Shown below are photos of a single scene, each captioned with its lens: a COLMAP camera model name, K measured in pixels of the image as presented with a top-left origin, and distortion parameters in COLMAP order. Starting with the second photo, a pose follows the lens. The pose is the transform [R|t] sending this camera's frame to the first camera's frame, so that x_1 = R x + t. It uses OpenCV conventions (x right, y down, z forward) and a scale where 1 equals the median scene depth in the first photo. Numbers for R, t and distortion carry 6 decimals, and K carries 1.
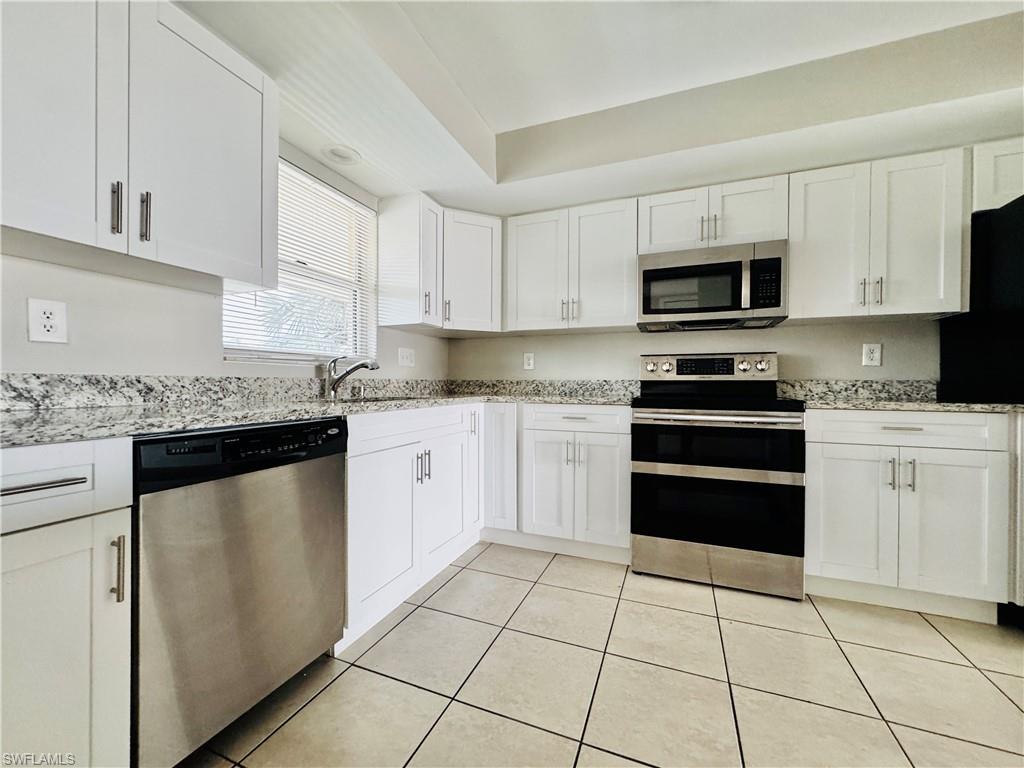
lens RADIAL K [[409.3, 0, 509.4], [0, 409.3, 383.5], [0, 0, 1]] dist [-0.004263, 0.000207]
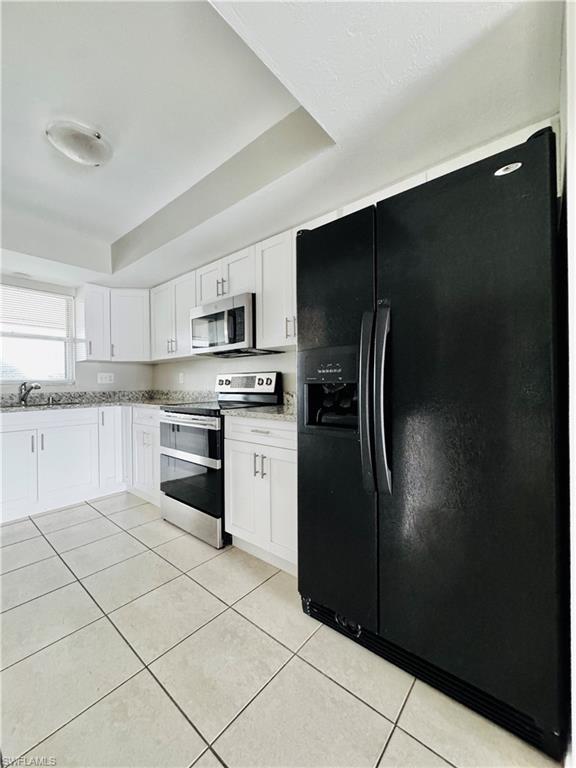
lens RADIAL K [[307.0, 0, 285.5], [0, 307.0, 383.0], [0, 0, 1]] dist [-0.004263, 0.000207]
pose [[0.951524, -0.013692, -0.307270, 1.100264], [0.012259, 0.999903, -0.006594, -0.034982], [0.307331, 0.002507, 0.951599, 0.040528]]
